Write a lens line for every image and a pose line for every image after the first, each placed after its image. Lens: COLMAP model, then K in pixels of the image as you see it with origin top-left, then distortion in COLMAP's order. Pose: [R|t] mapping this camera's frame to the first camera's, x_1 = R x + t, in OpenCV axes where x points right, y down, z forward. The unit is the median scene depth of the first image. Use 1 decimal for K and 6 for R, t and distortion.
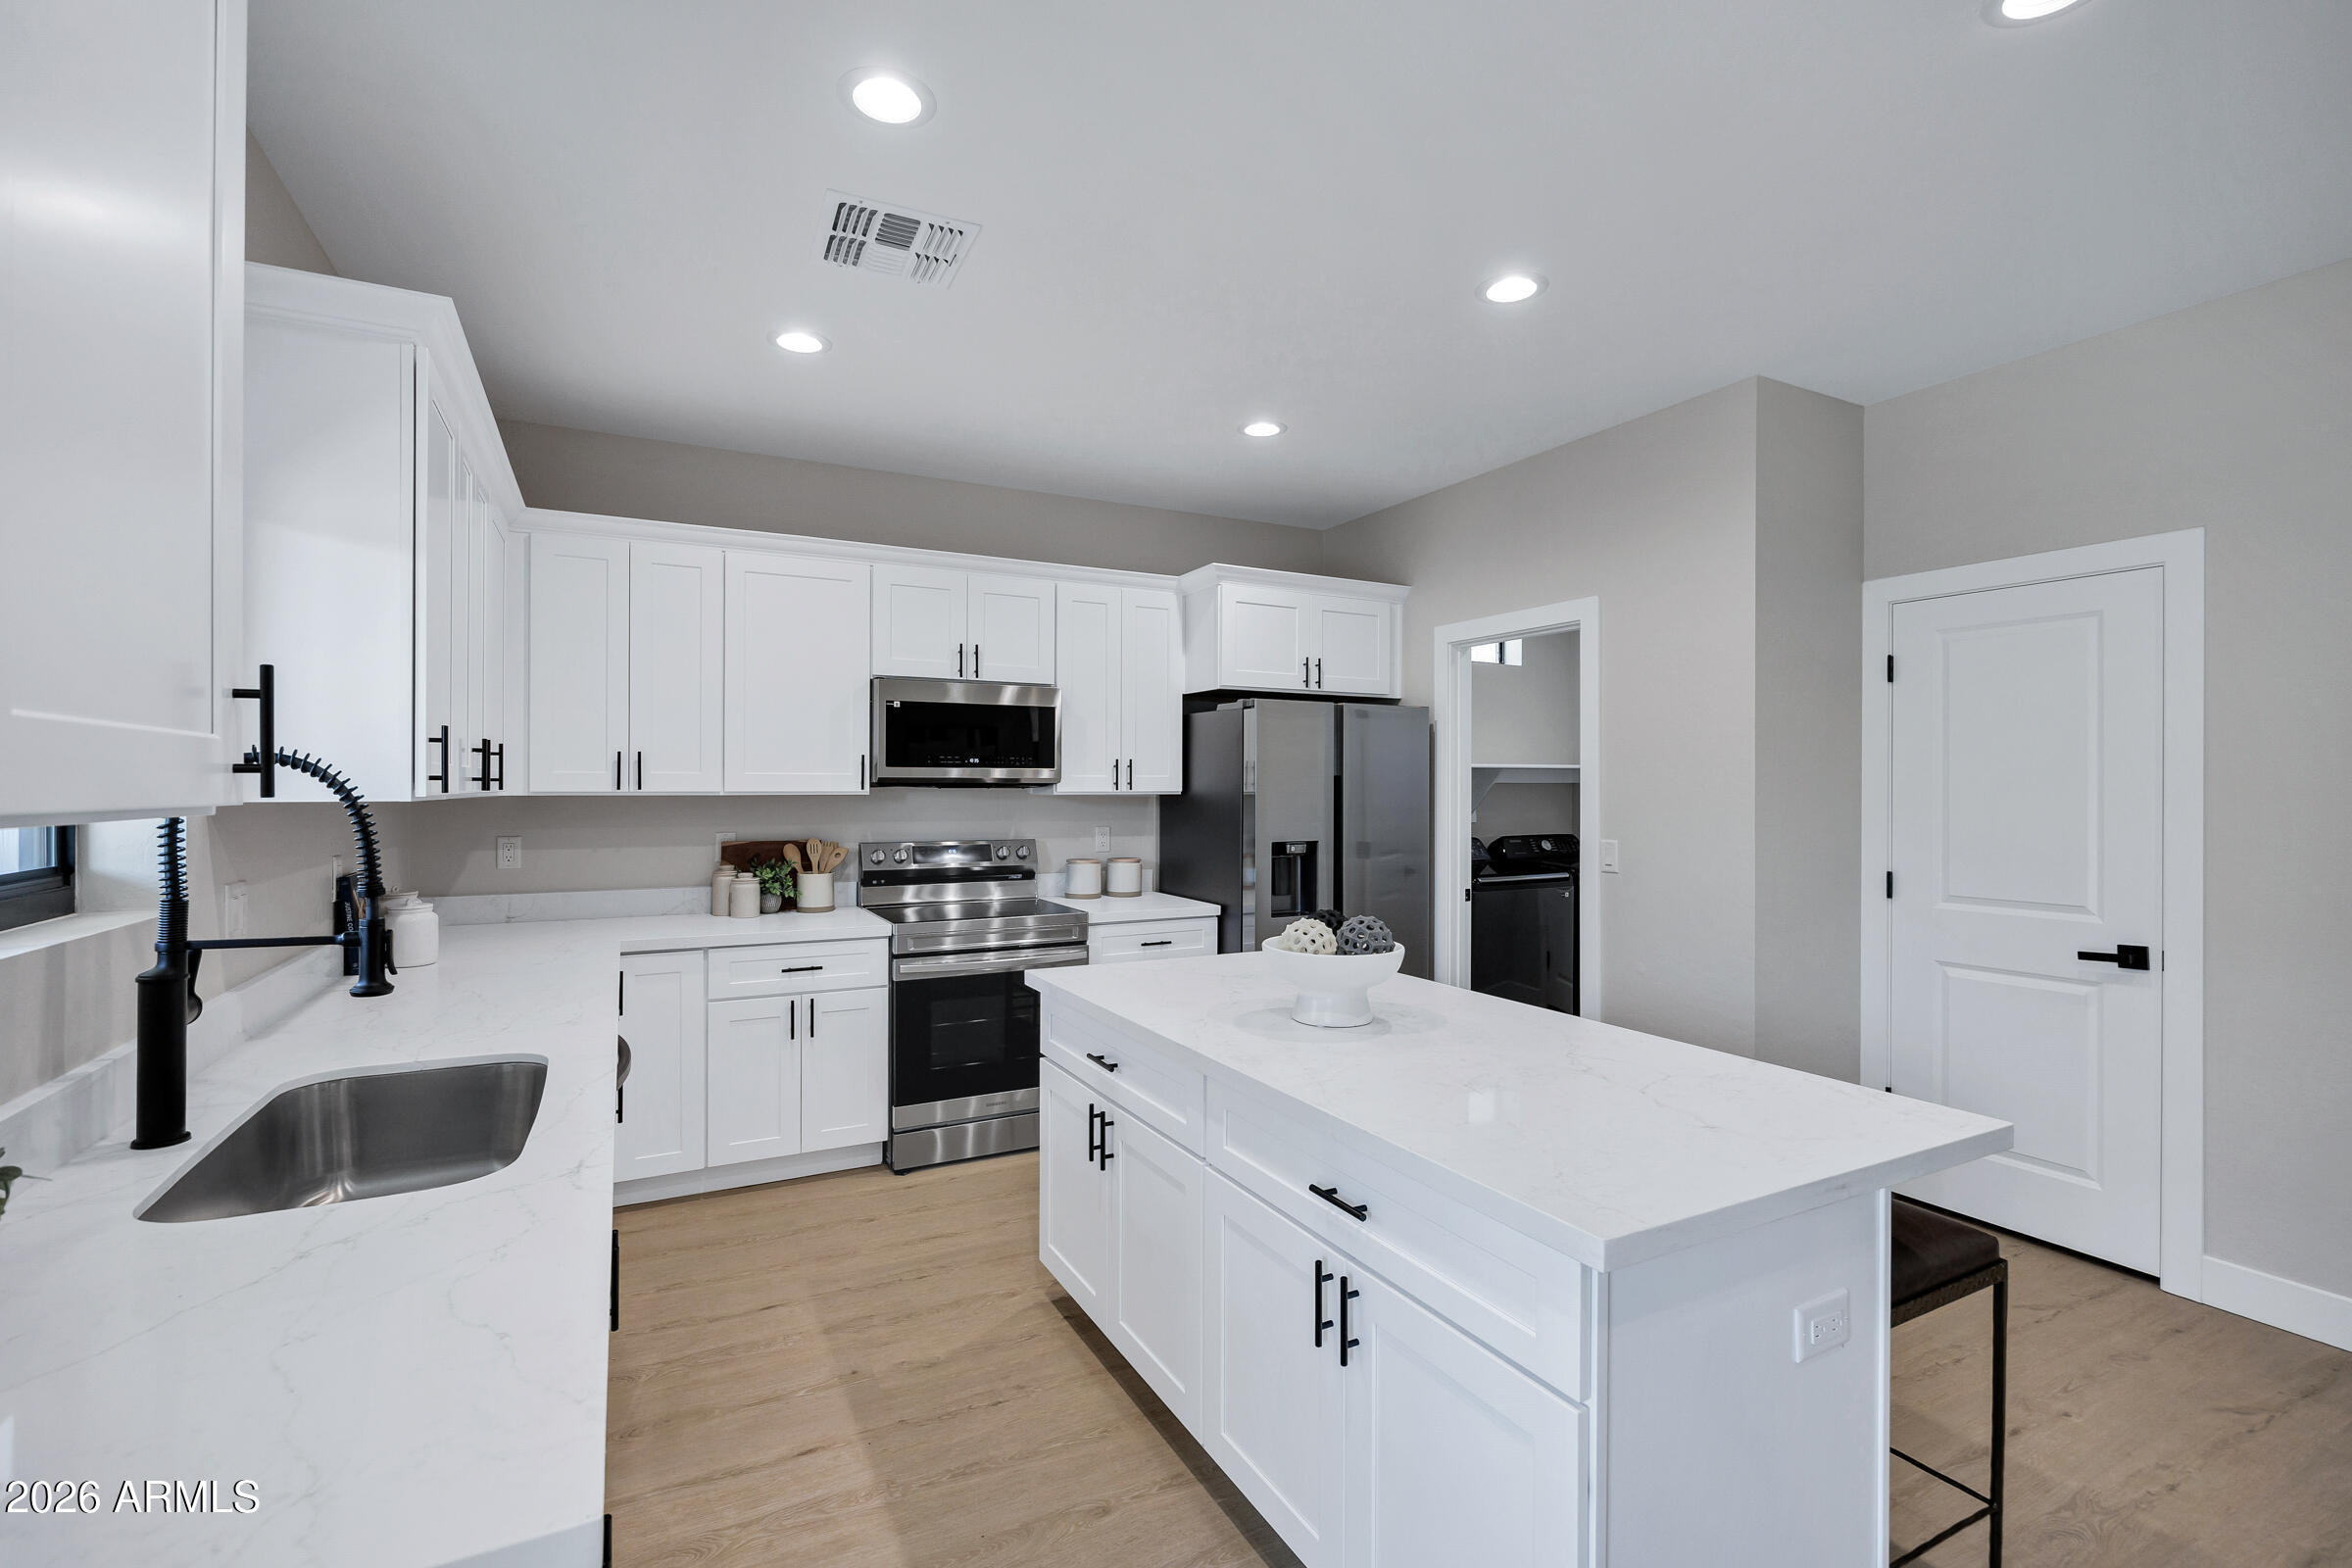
lens RADIAL K [[1077.5, 0, 1208.1], [0, 1077.5, 772.1], [0, 0, 1]] dist [-0.008574, 0.001084]
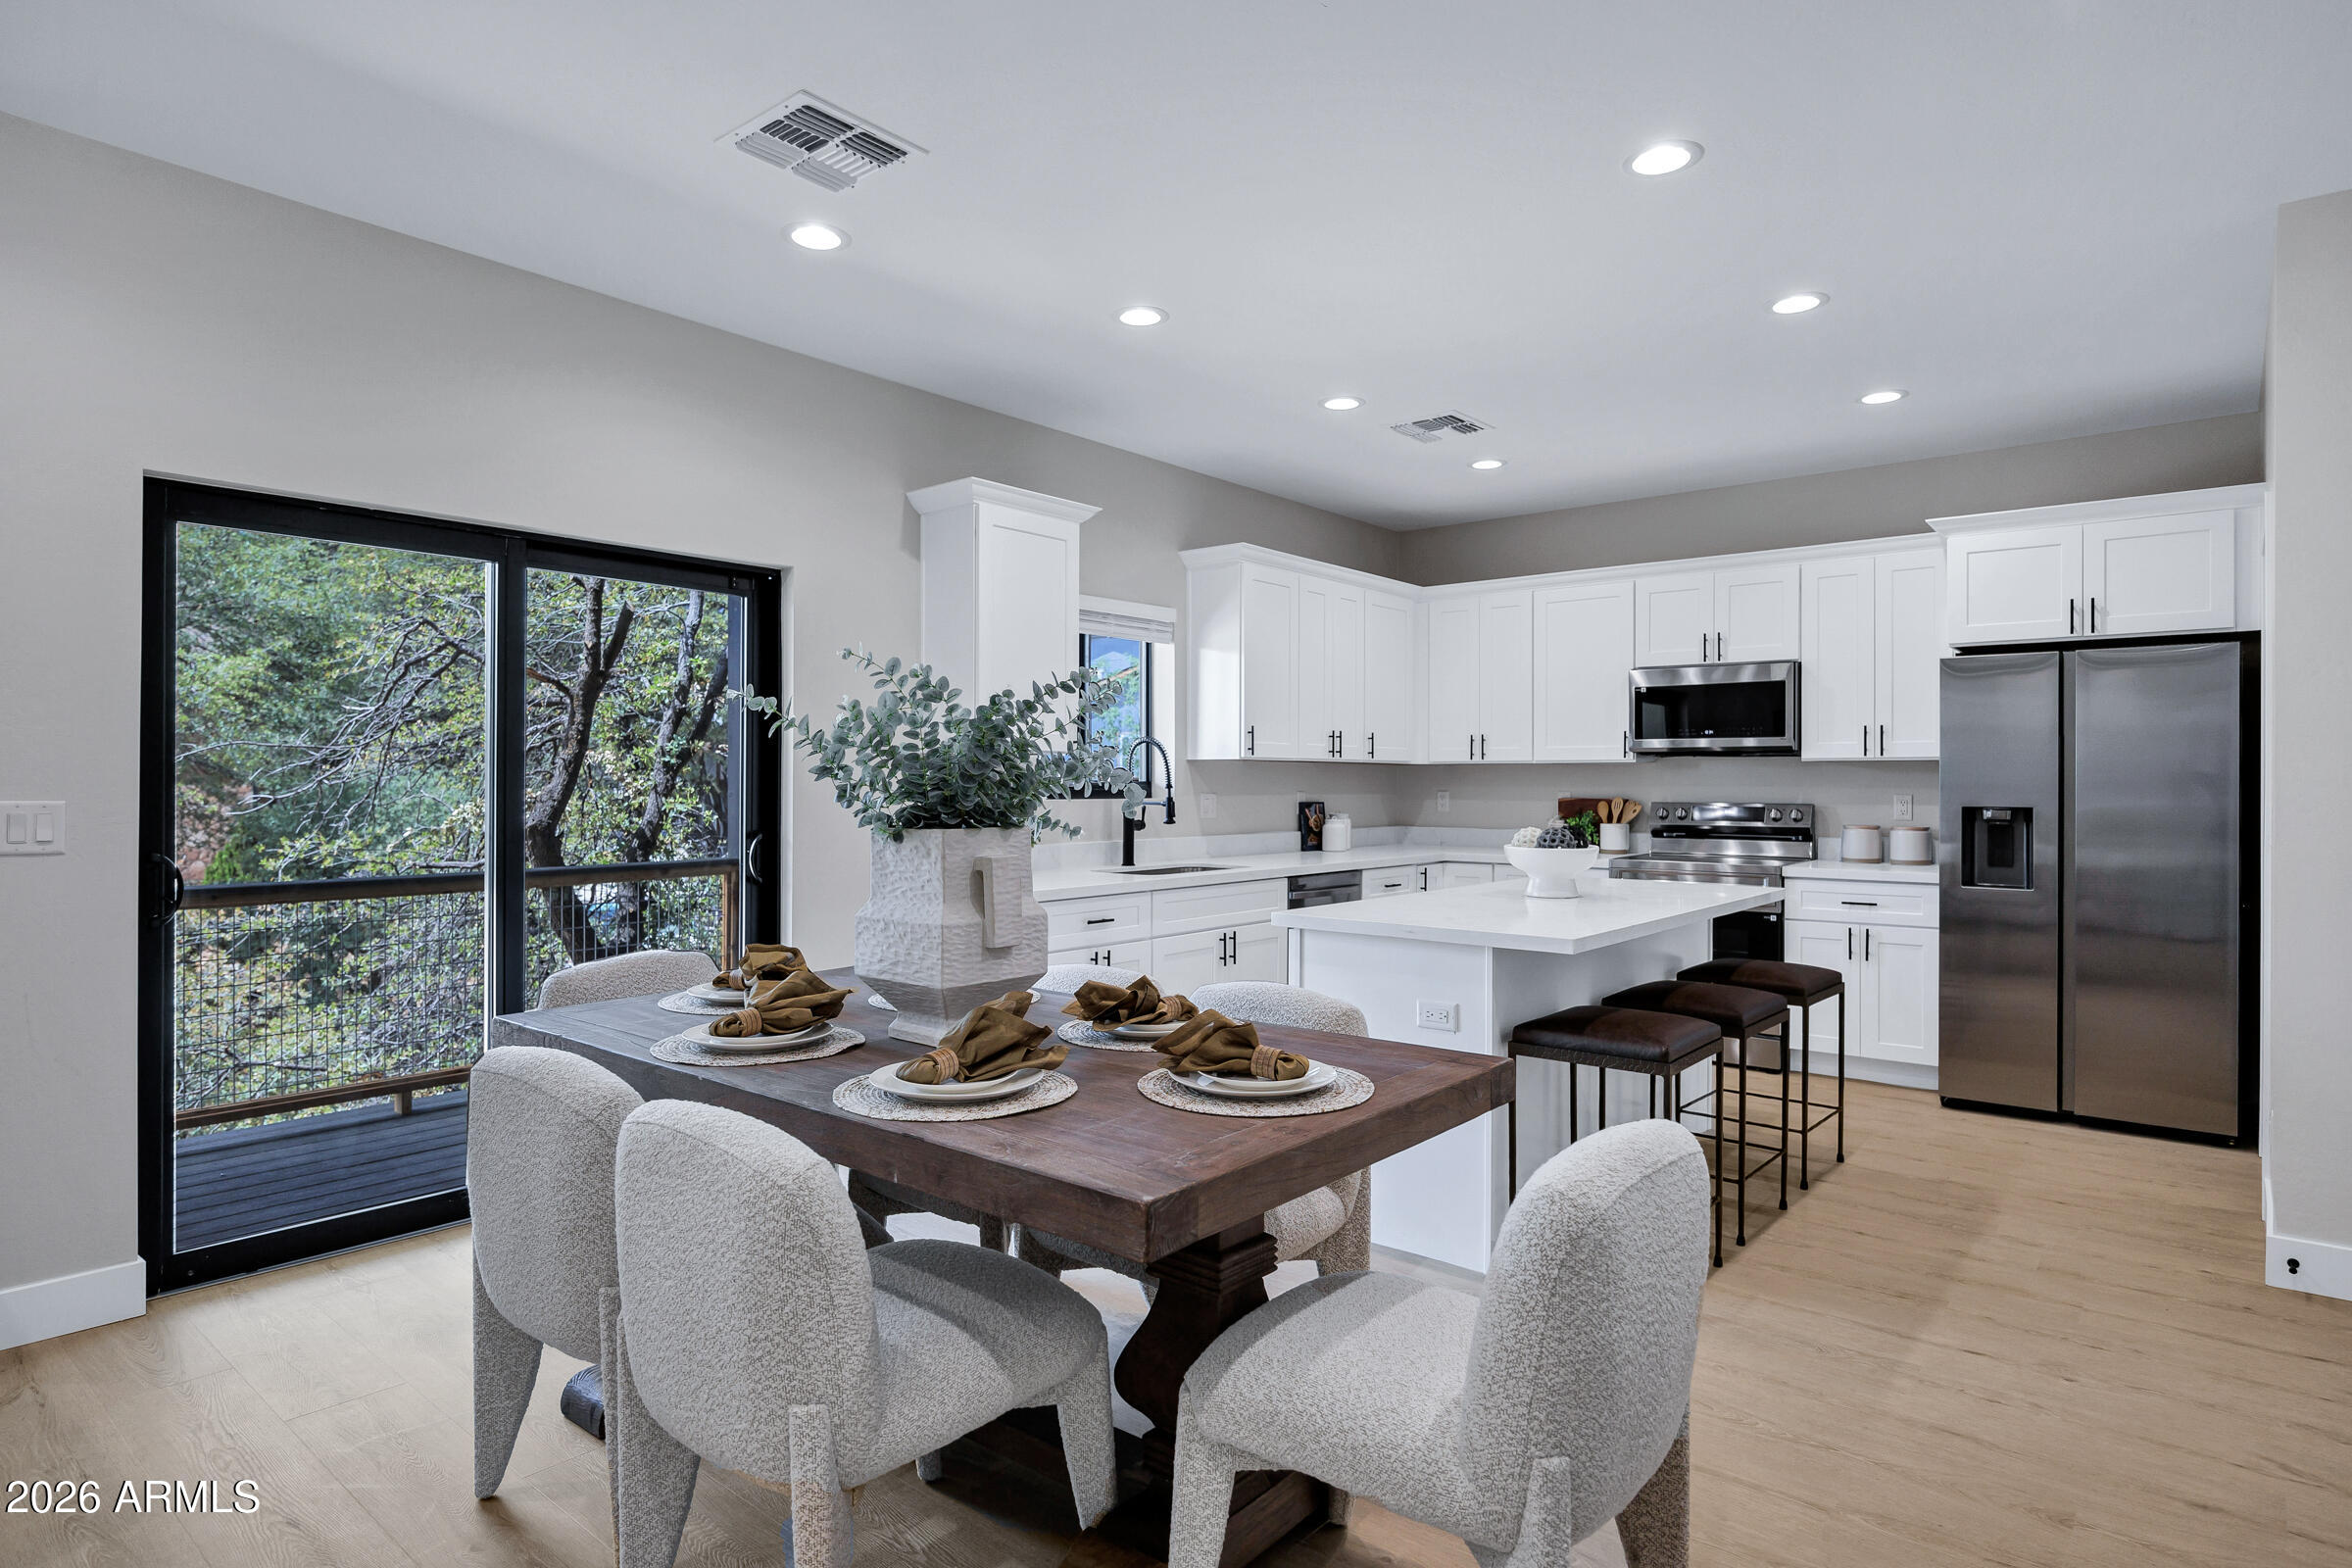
lens RADIAL K [[1289.3, 0, 1166.8], [0, 1289.3, 787.2], [0, 0, 1]] dist [0.004427, 0.000103]
pose [[0.390965, 0.003999, -0.920397, 0.840607], [0.011515, 0.999891, 0.009236, 0.029144], [0.920334, -0.014210, 0.390876, -0.099321]]
